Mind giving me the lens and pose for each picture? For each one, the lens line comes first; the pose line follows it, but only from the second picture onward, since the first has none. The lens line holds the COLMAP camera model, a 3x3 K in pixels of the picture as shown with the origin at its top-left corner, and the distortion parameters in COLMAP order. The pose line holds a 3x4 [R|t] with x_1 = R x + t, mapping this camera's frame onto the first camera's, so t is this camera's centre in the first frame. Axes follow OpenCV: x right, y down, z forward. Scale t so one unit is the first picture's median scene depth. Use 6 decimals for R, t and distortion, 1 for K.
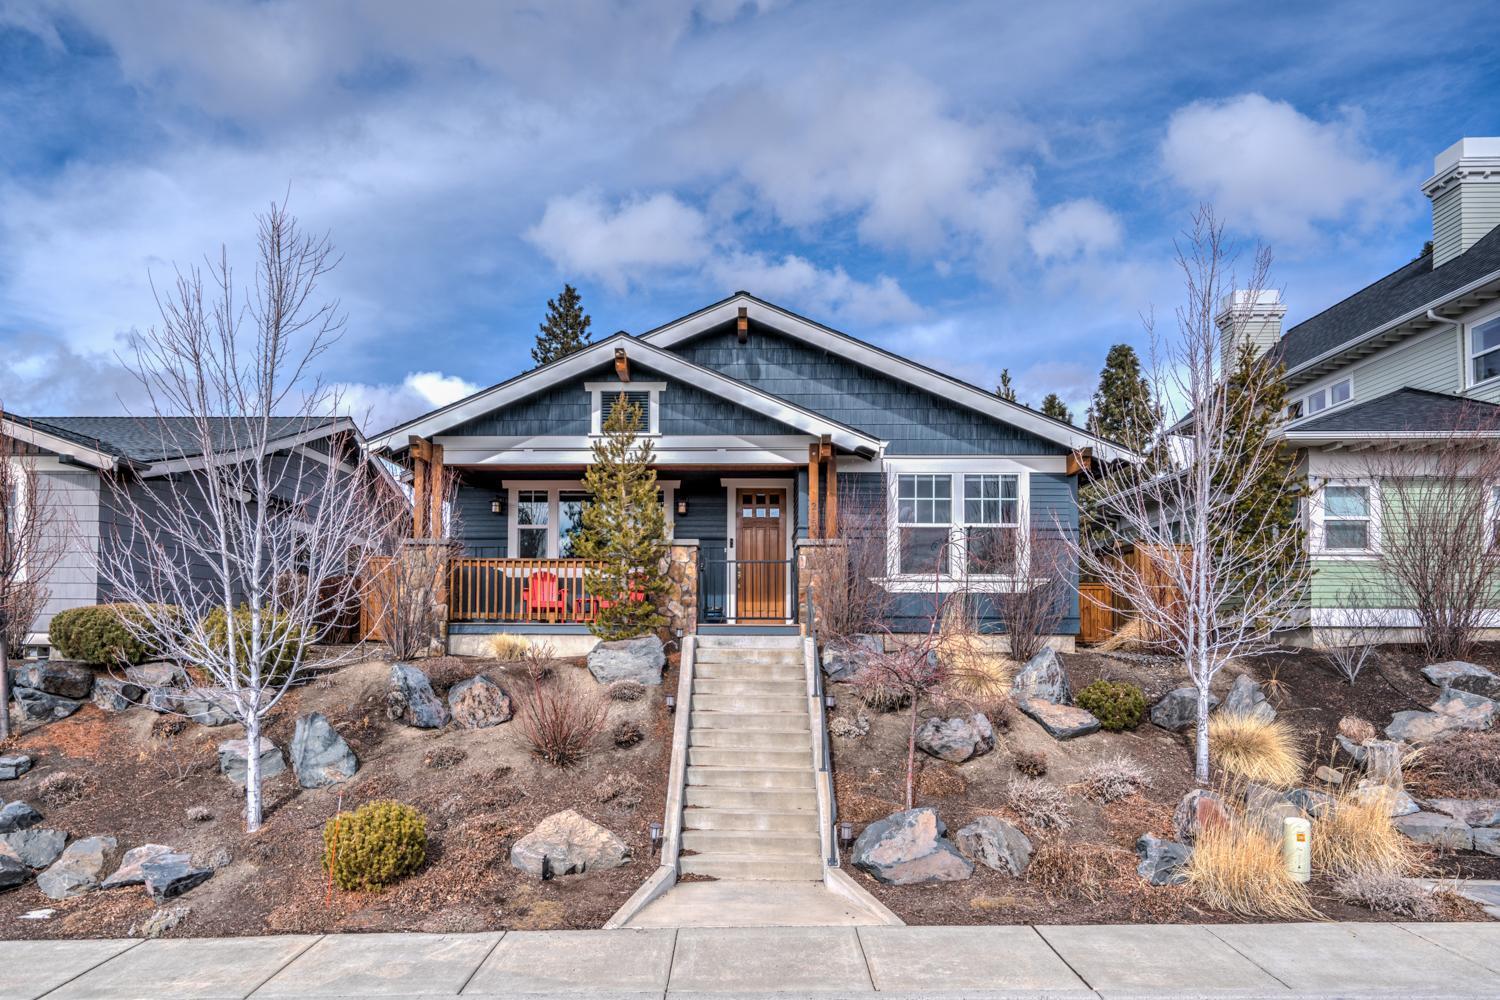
lens RADIAL K [[936.8, 0, 746.8], [0, 936.8, 523.5], [0, 0, 1]] dist [0.003637, 0.000207]
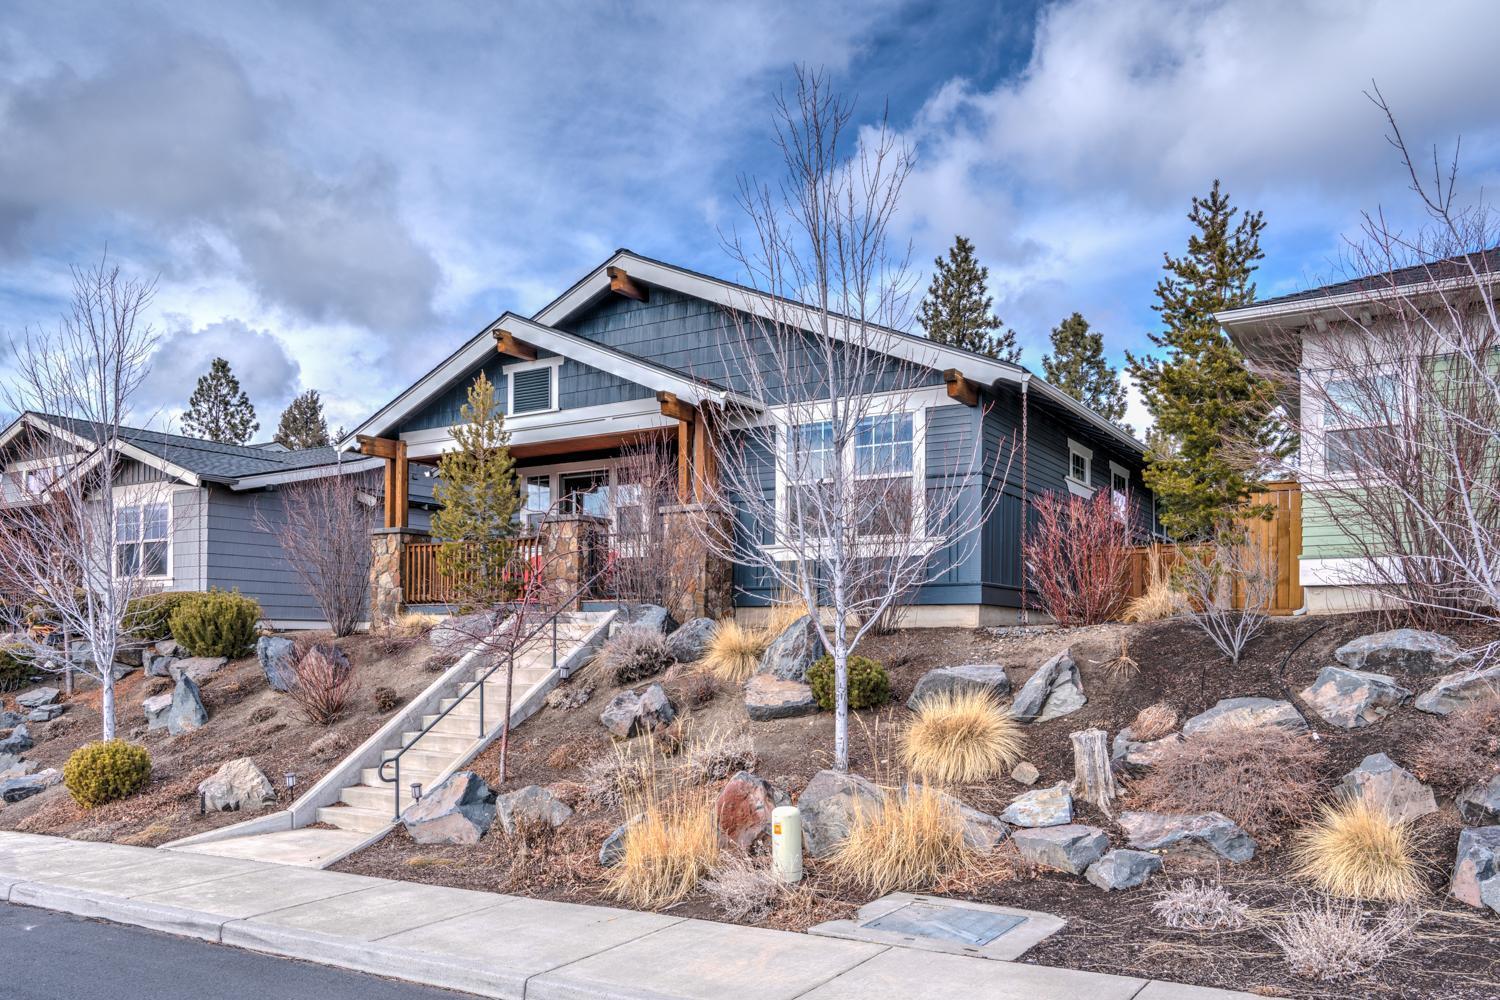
lens RADIAL K [[1114.0, 0, 814.5], [0, 1114.0, 500.7], [0, 0, 1]] dist [-0.000021, -0.000171]
pose [[0.872385, -0.064709, -0.484518, 0.723823], [0.058323, 0.997898, -0.028259, 0.050885], [0.485328, -0.003606, 0.874325, 0.108295]]
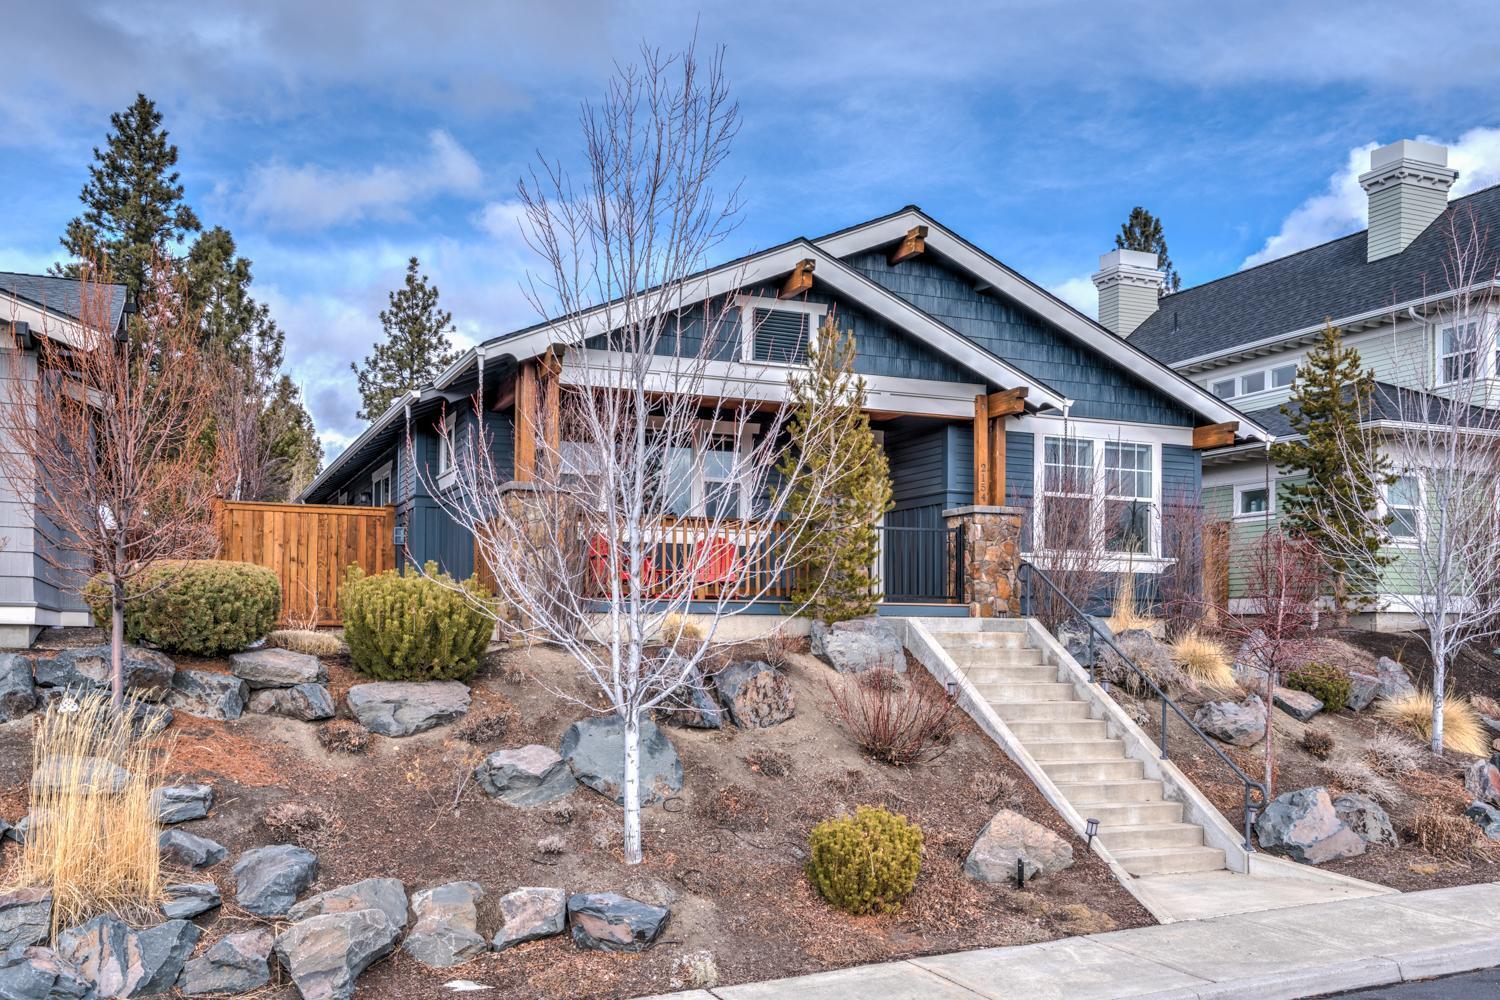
lens RADIAL K [[1270.8, 0, 750.0], [0, 1270.8, 500.0], [0, 0, 1]] dist [0.002695, 0.007710]
pose [[0.913159, 0.043813, 0.405243, -0.612037], [-0.049847, 0.998747, 0.004343, 0.017051], [-0.404545, -0.024166, 0.914199, 0.015833]]
